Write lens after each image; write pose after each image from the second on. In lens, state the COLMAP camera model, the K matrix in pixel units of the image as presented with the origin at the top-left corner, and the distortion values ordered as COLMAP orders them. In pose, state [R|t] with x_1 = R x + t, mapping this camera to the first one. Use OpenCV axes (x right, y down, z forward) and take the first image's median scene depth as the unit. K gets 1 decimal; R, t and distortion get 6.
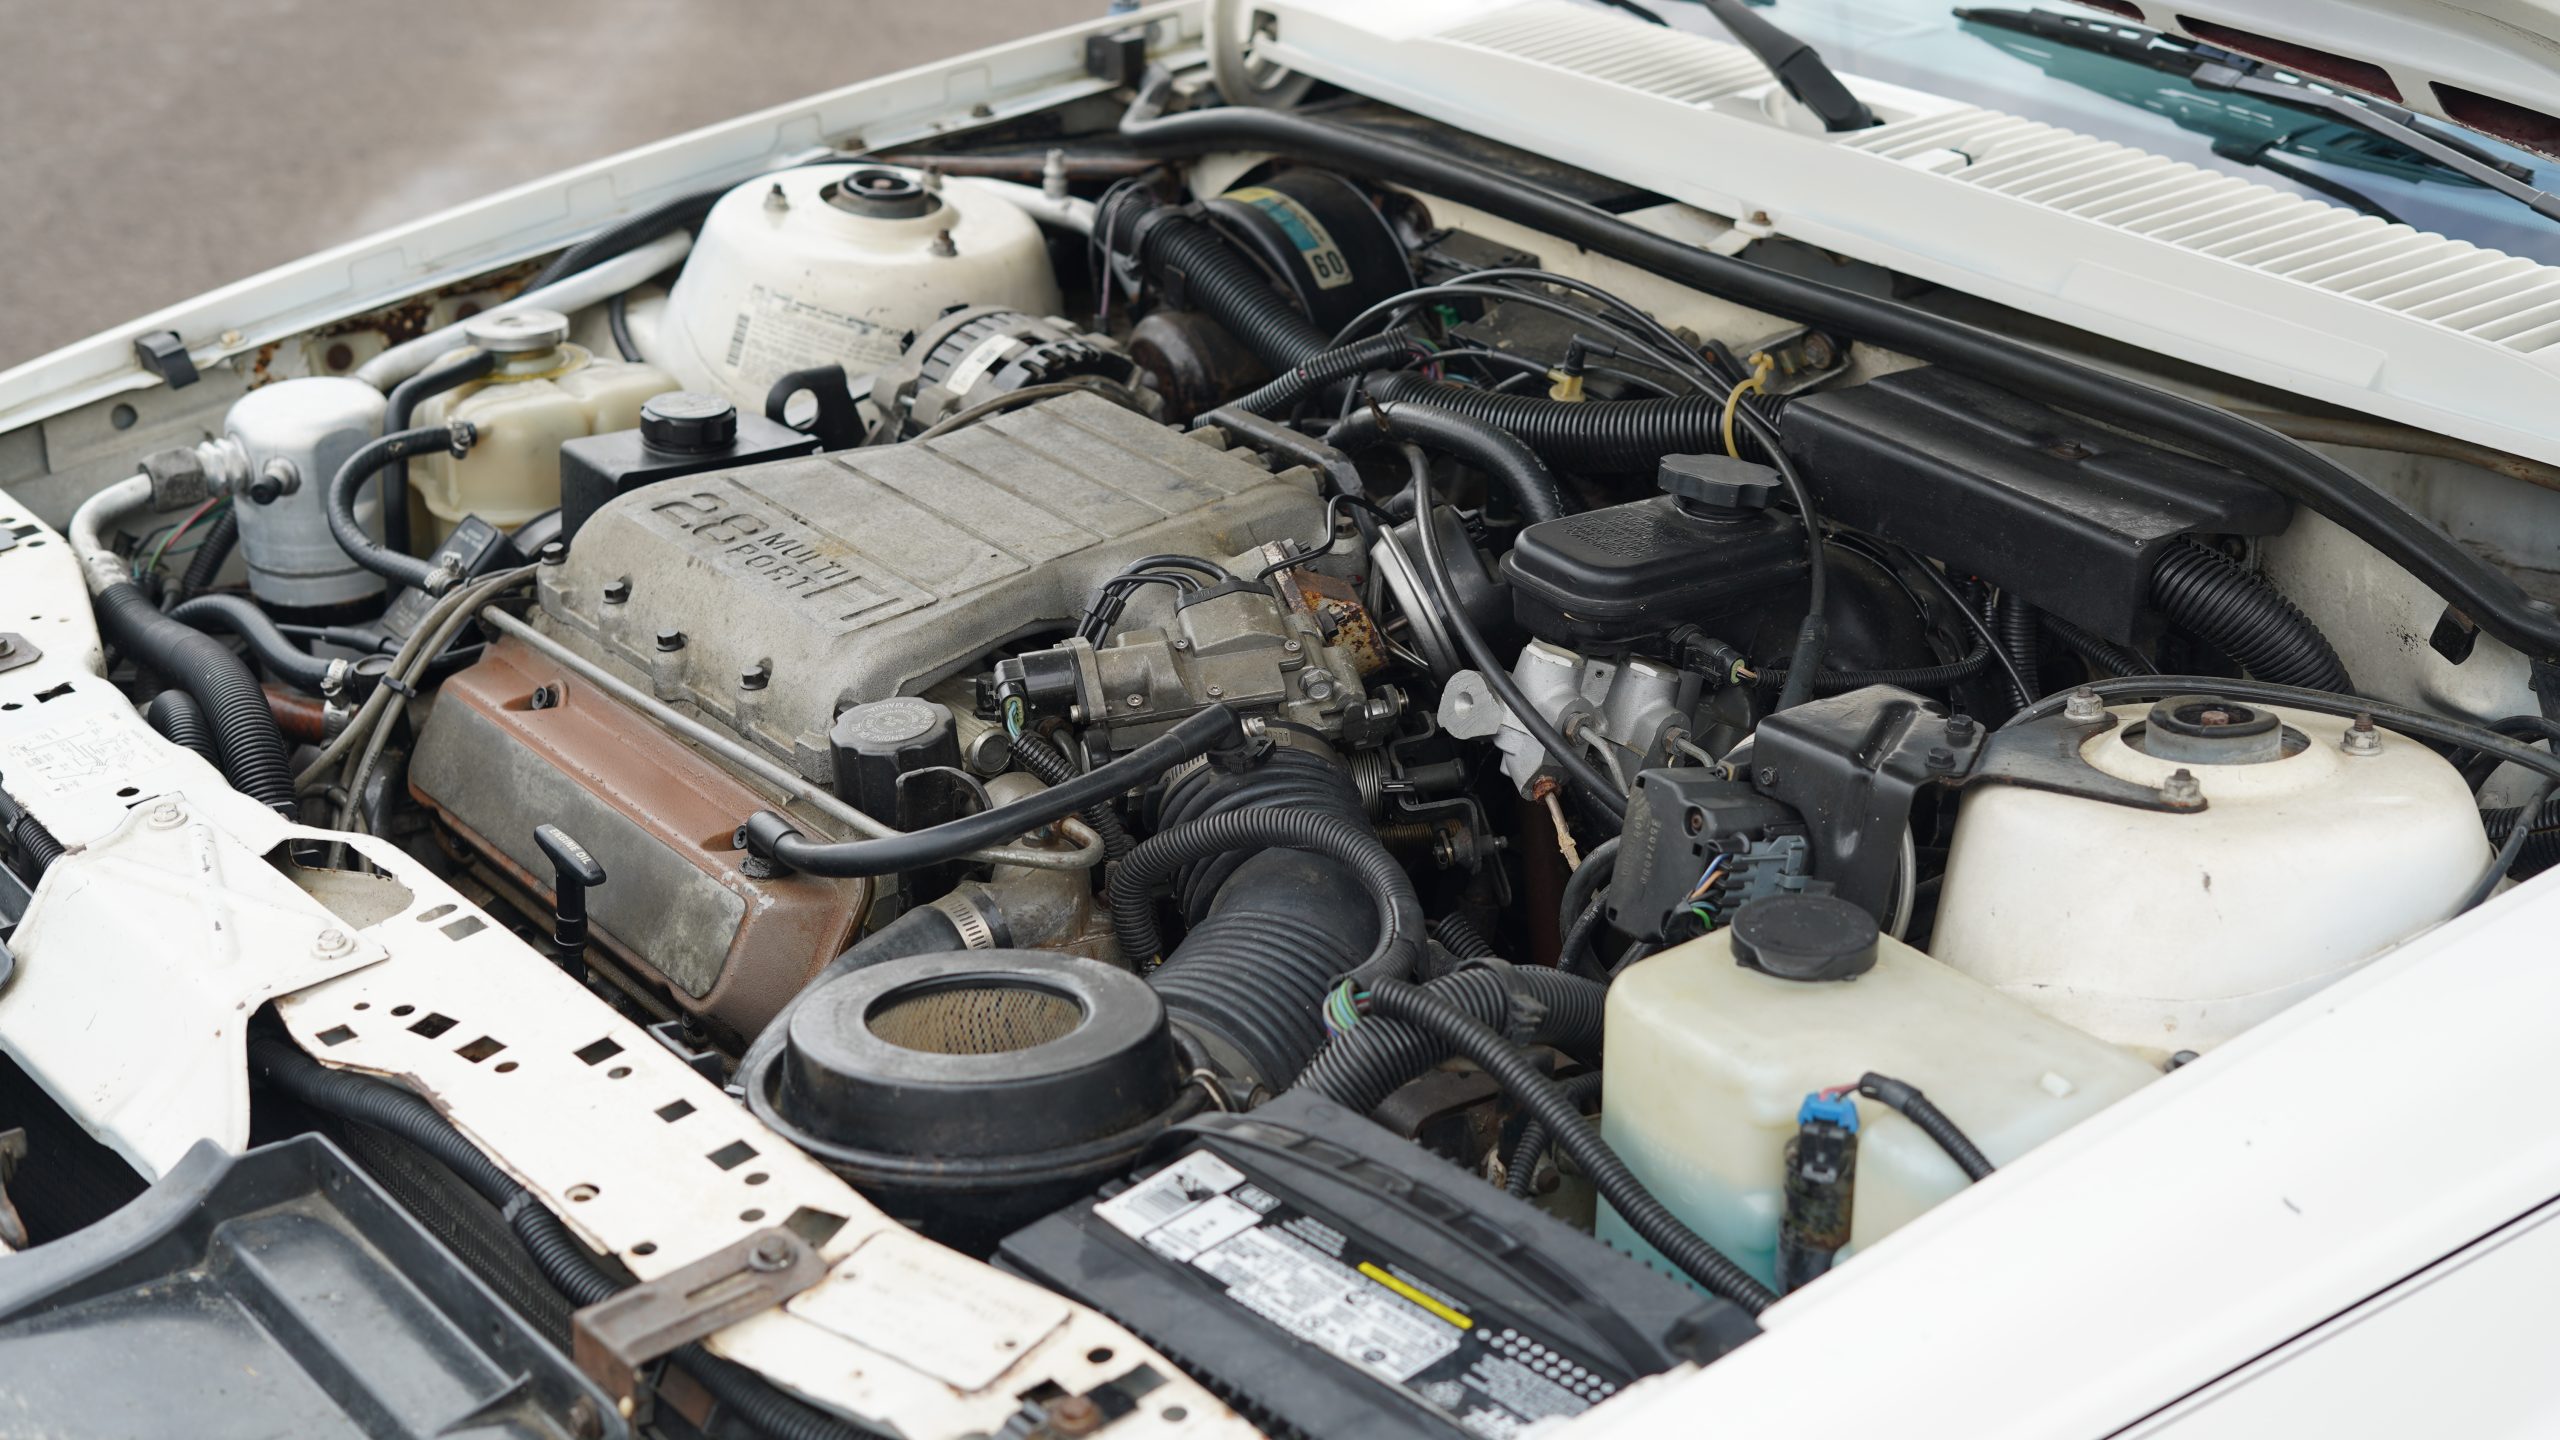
lens RADIAL K [[3779.4, 0, 1280.0], [0, 3779.4, 720.0], [0, 0, 1]] dist [-0.037921, 0.063825]
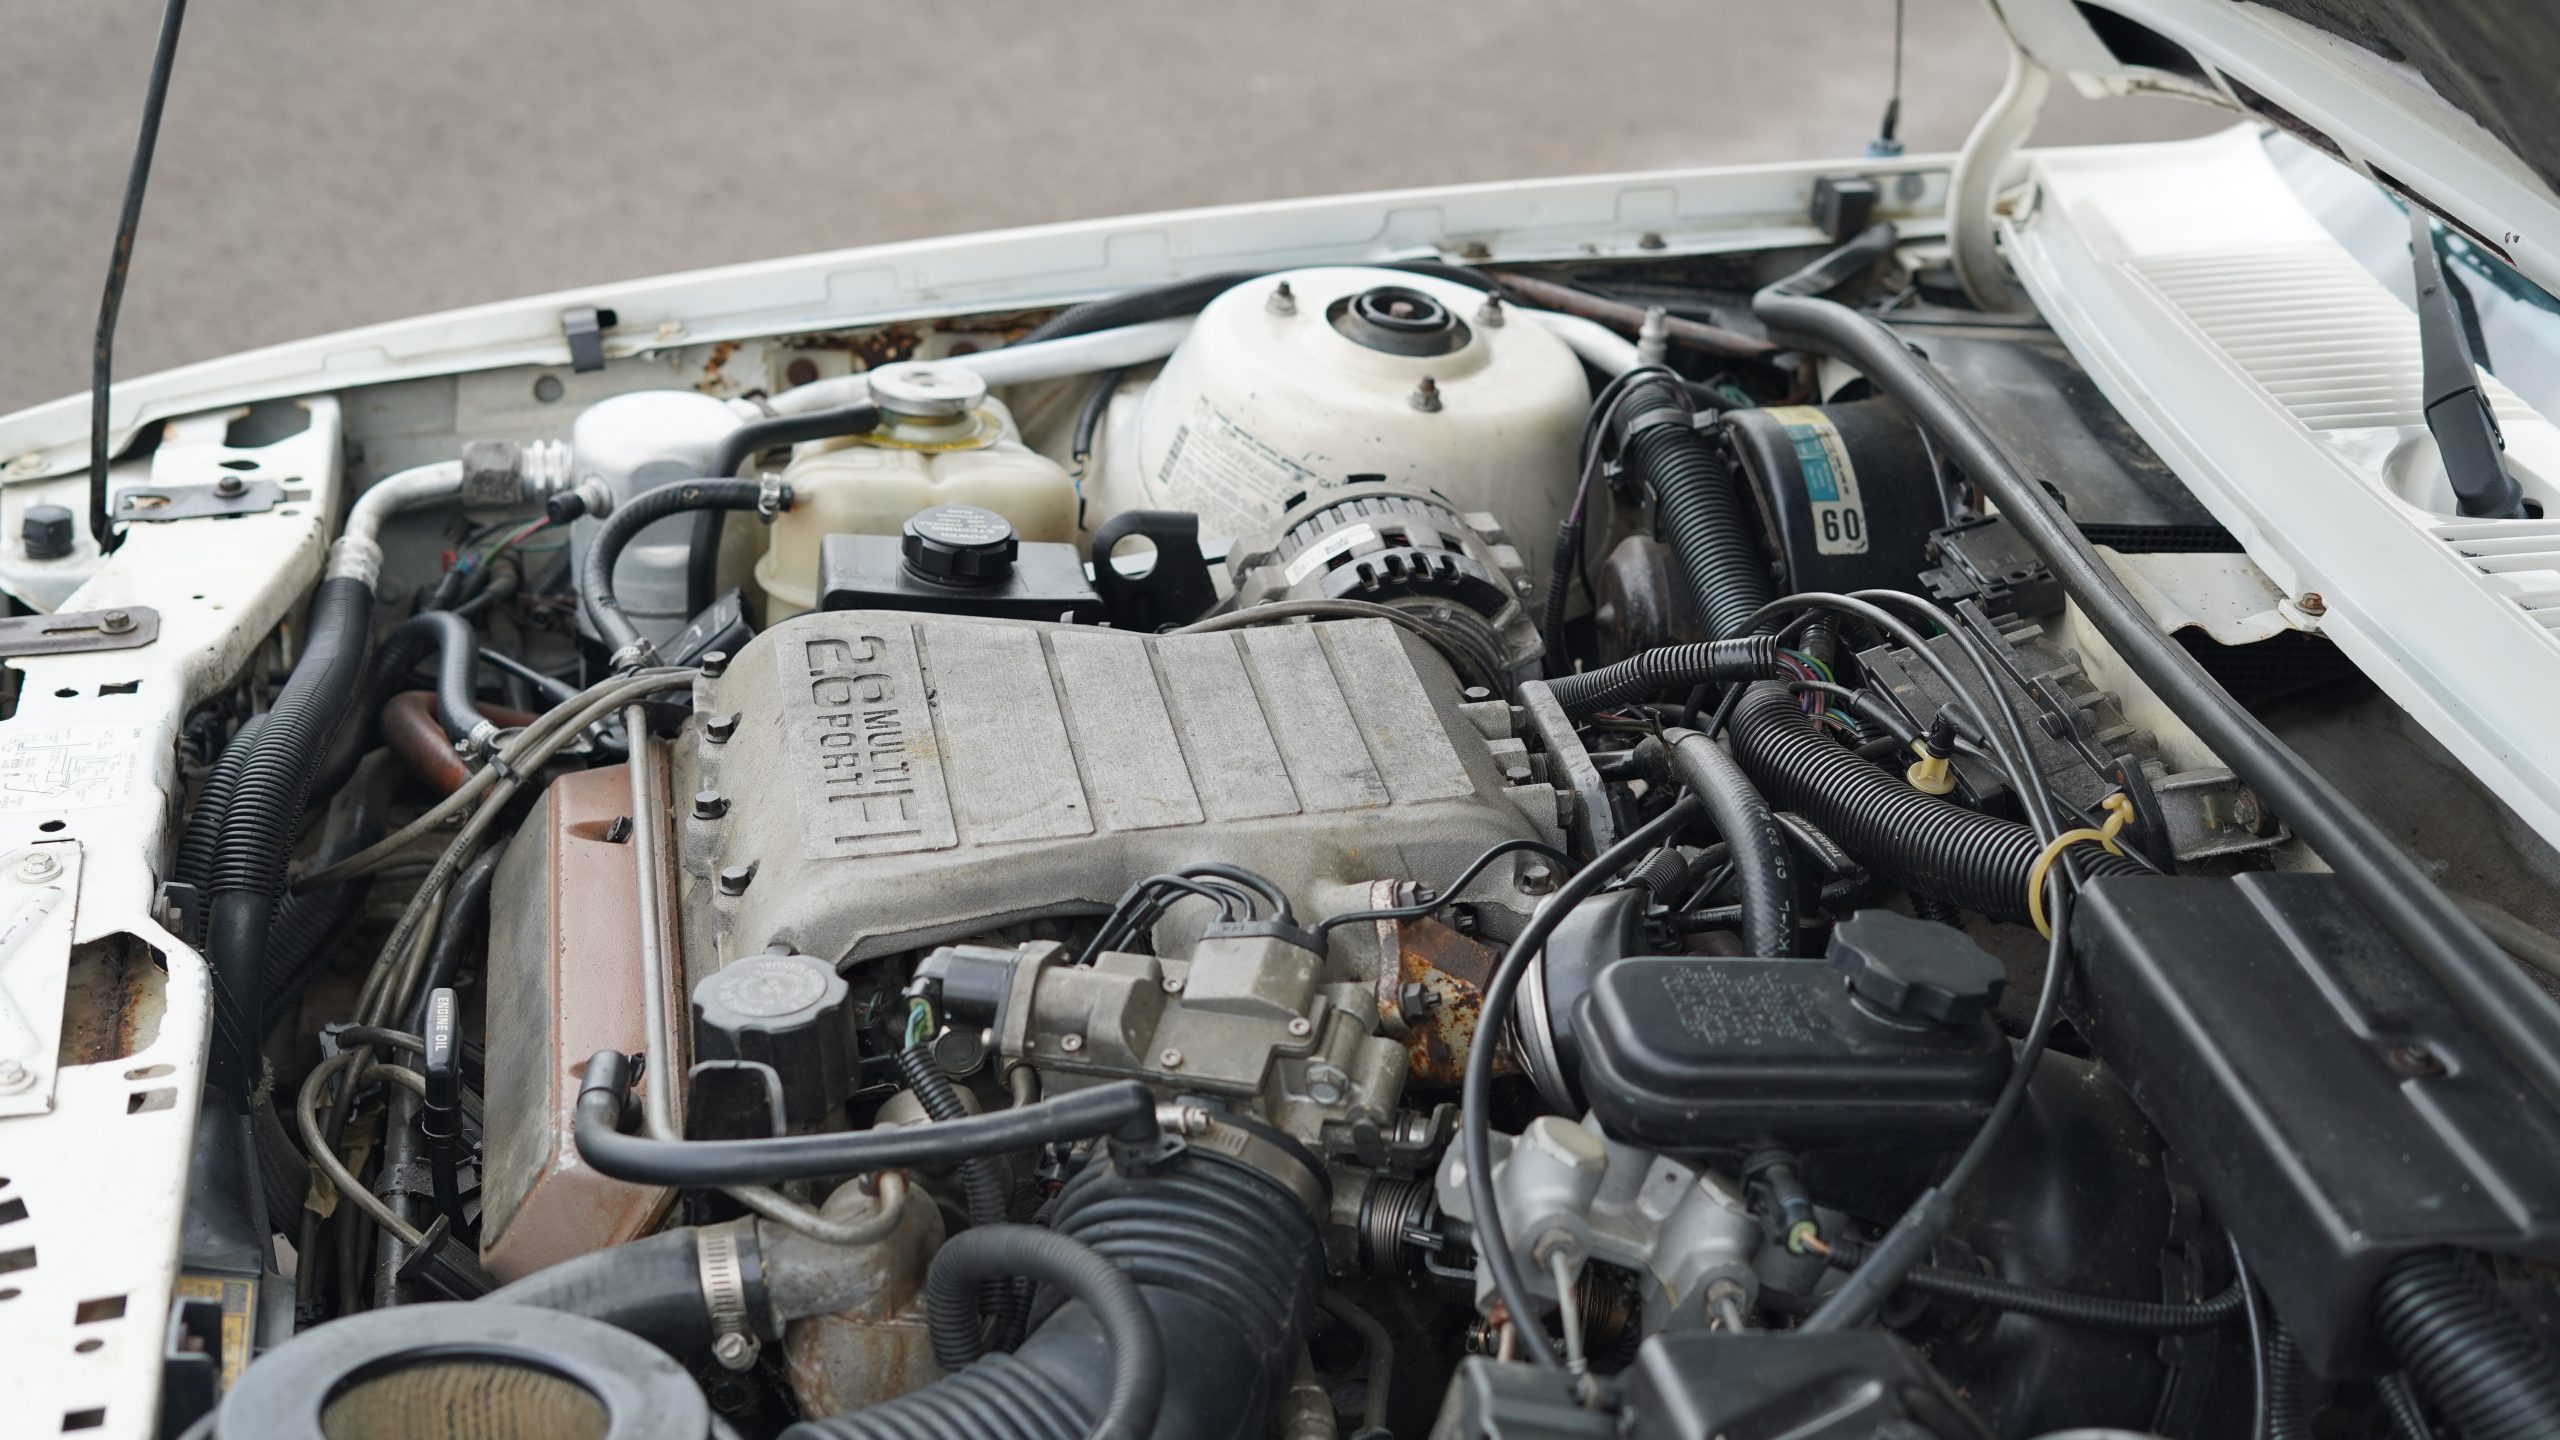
lens RADIAL K [[3779.4, 0, 1280.0], [0, 3779.4, 720.0], [0, 0, 1]] dist [-0.037921, 0.063825]
pose [[0.889271, 0.244787, -0.386363, 0.223565], [-0.242499, 0.968563, 0.055505, -0.096854], [0.387804, 0.044334, 0.920675, 0.232163]]
